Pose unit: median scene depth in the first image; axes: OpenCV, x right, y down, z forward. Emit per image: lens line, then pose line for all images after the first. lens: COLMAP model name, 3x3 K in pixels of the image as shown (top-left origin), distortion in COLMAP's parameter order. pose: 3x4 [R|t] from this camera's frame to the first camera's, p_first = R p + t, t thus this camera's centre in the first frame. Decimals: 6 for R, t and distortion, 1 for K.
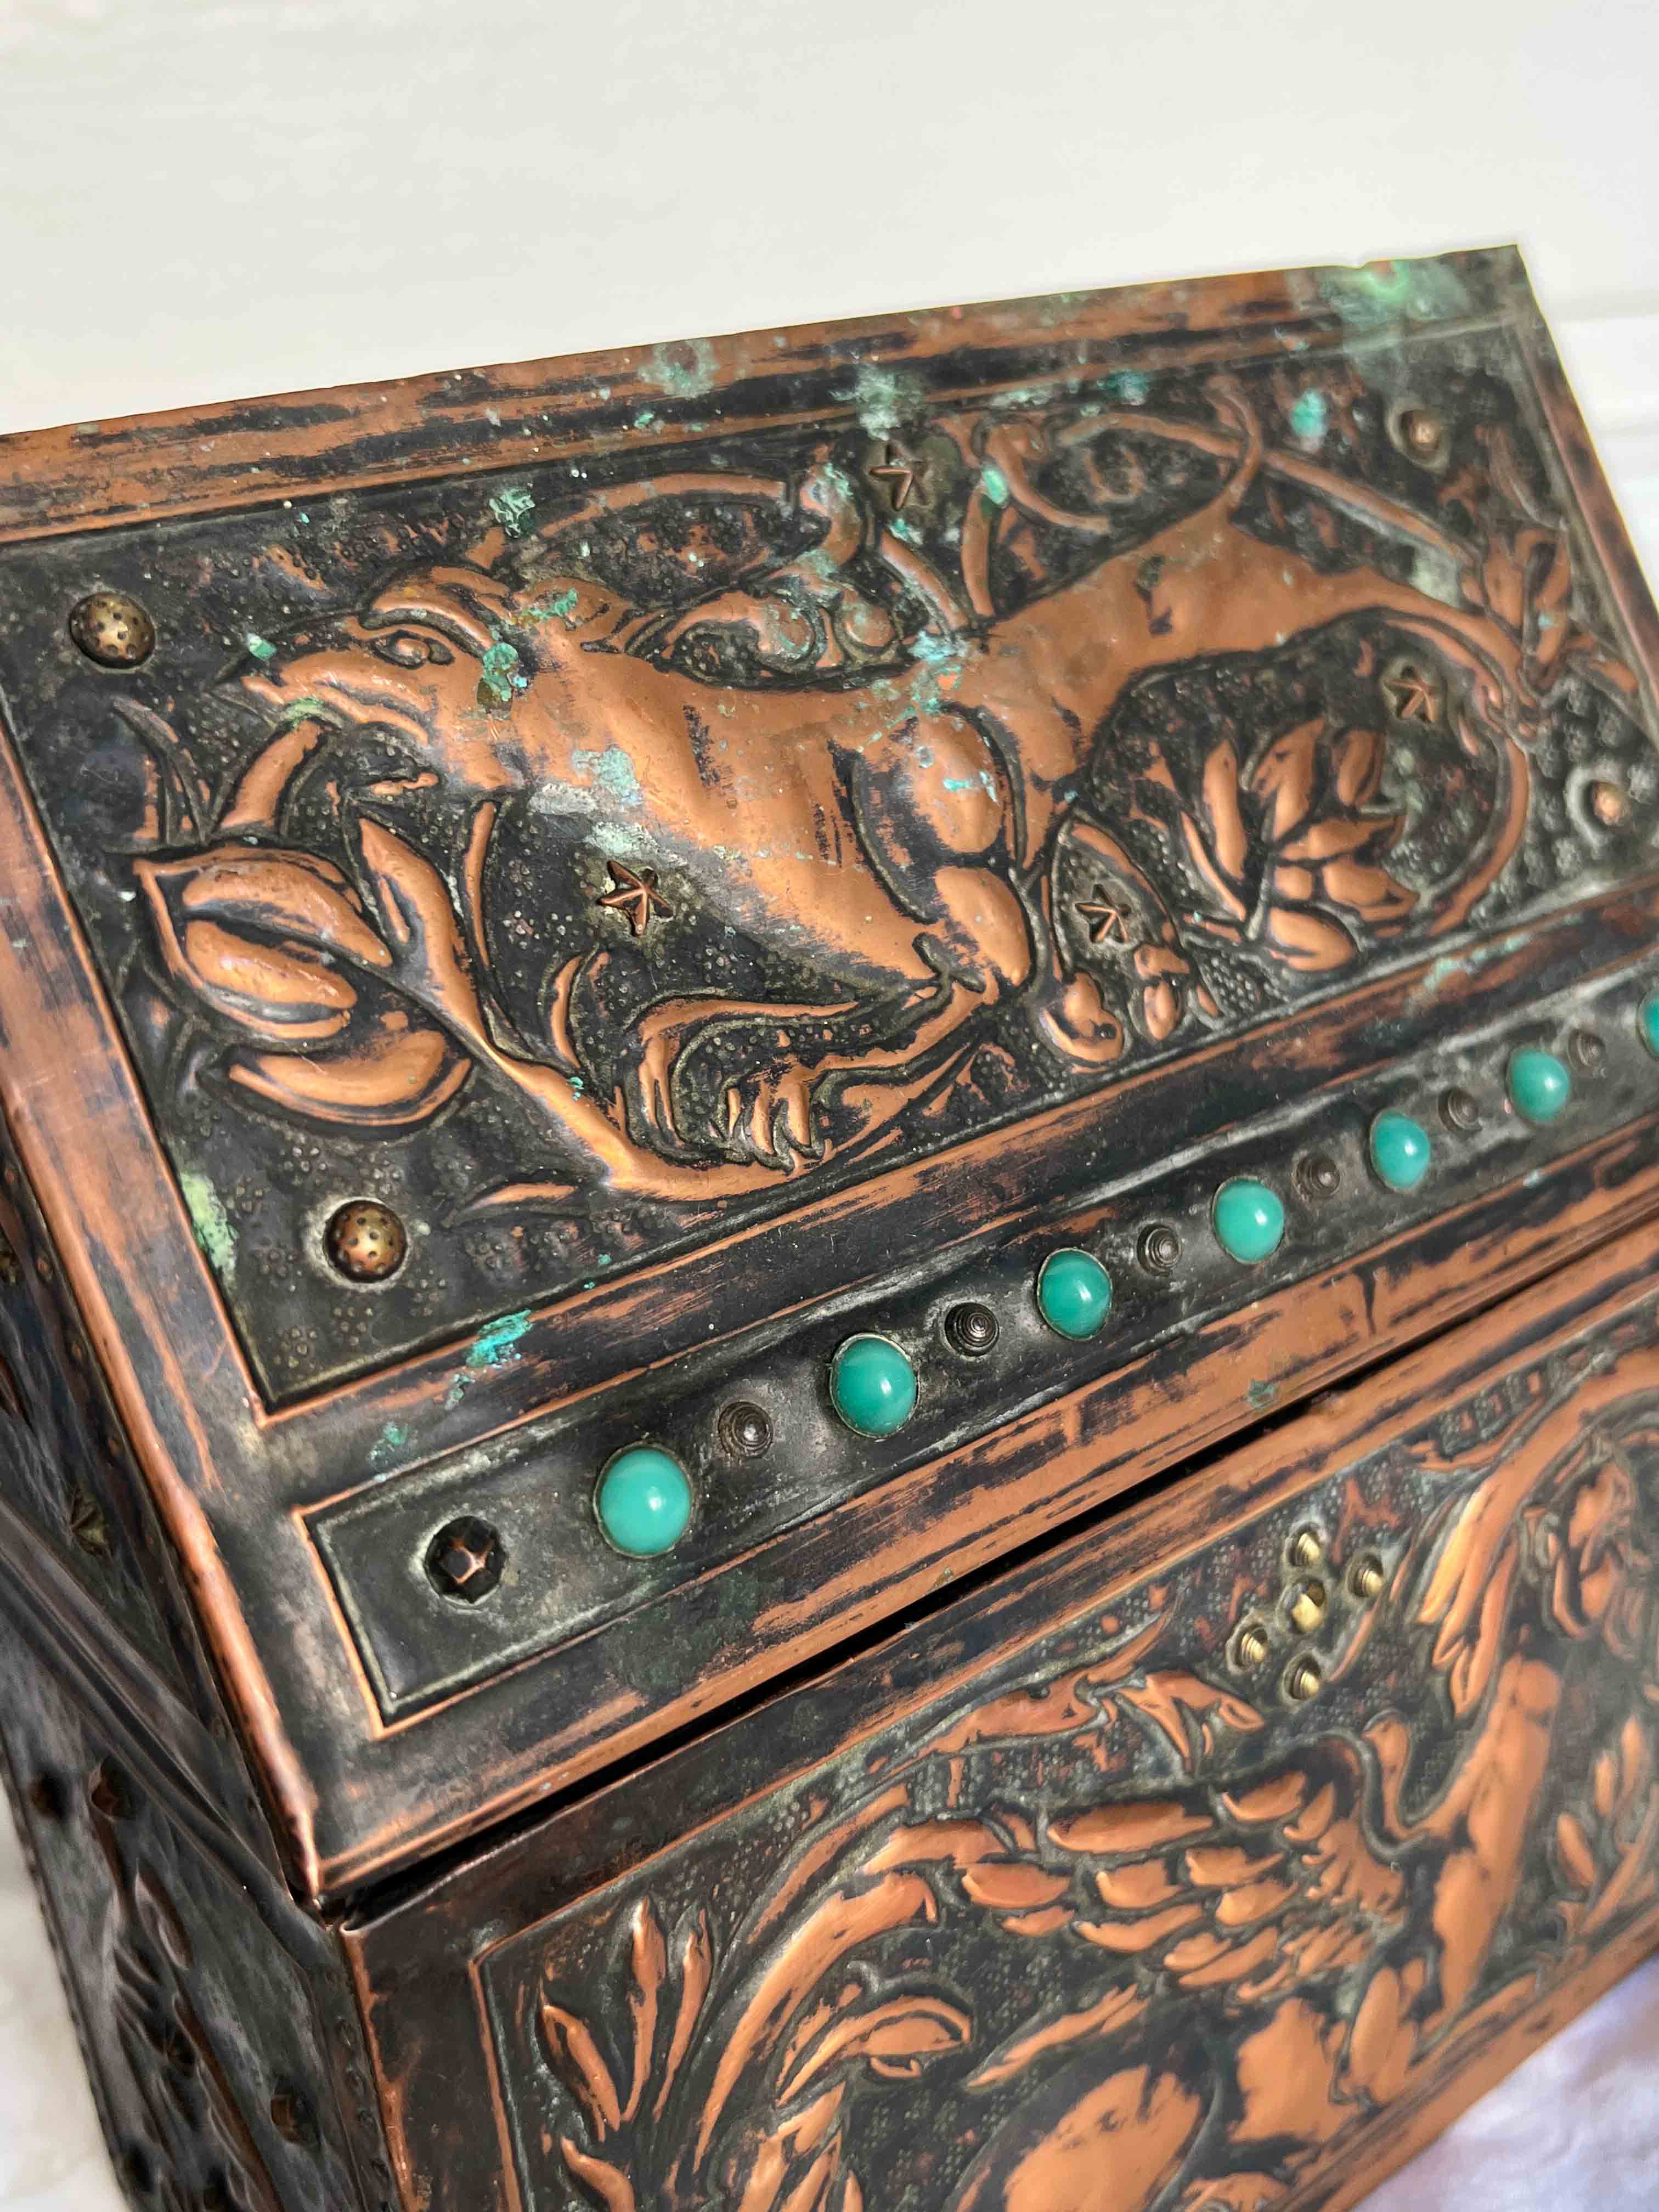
lens RADIAL K [[2188.1, 0, 831.4], [0, 2188.1, 1133.8], [0, 0, 1]] dist [0.170498, -0.609491]
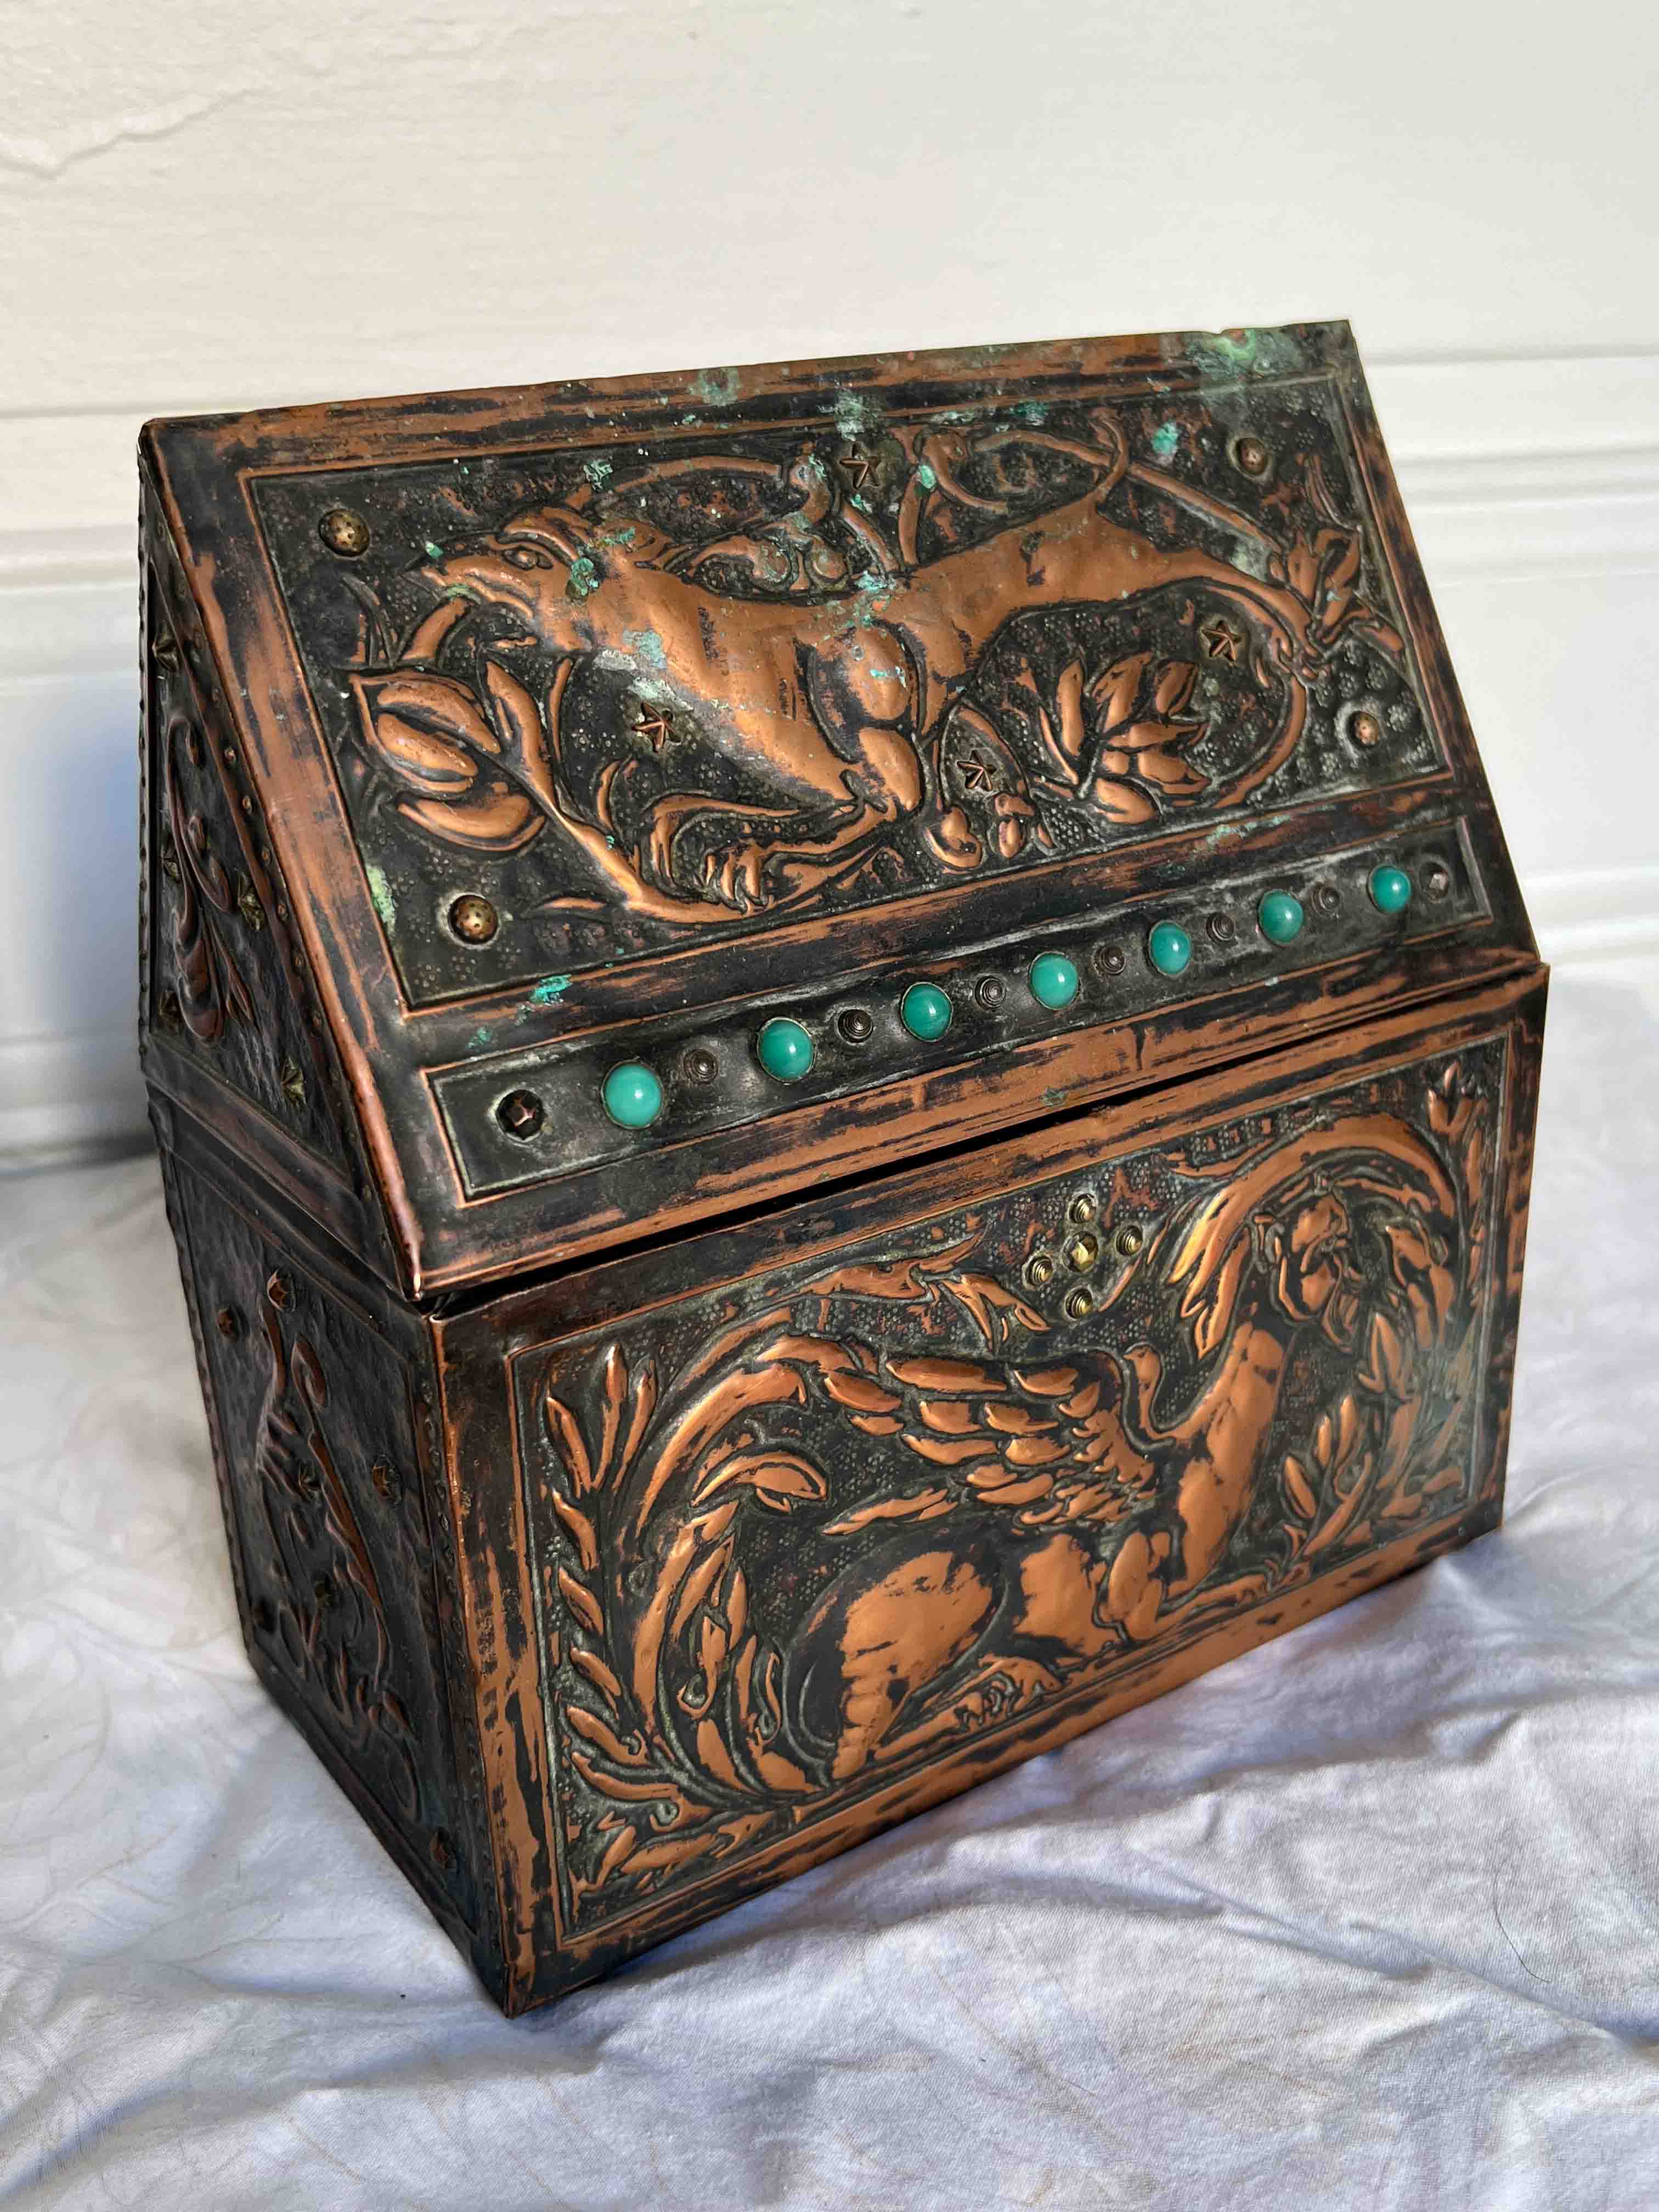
lens RADIAL K [[2164.9, 0, 824.5], [0, 2164.9, 1114.9], [0, 0, 1]] dist [0.208951, -0.784326]
pose [[0.996466, 0.074016, -0.039715, 0.104075], [-0.073646, 0.997227, 0.010709, 0.132785], [0.040398, -0.007746, 0.999154, -0.511428]]
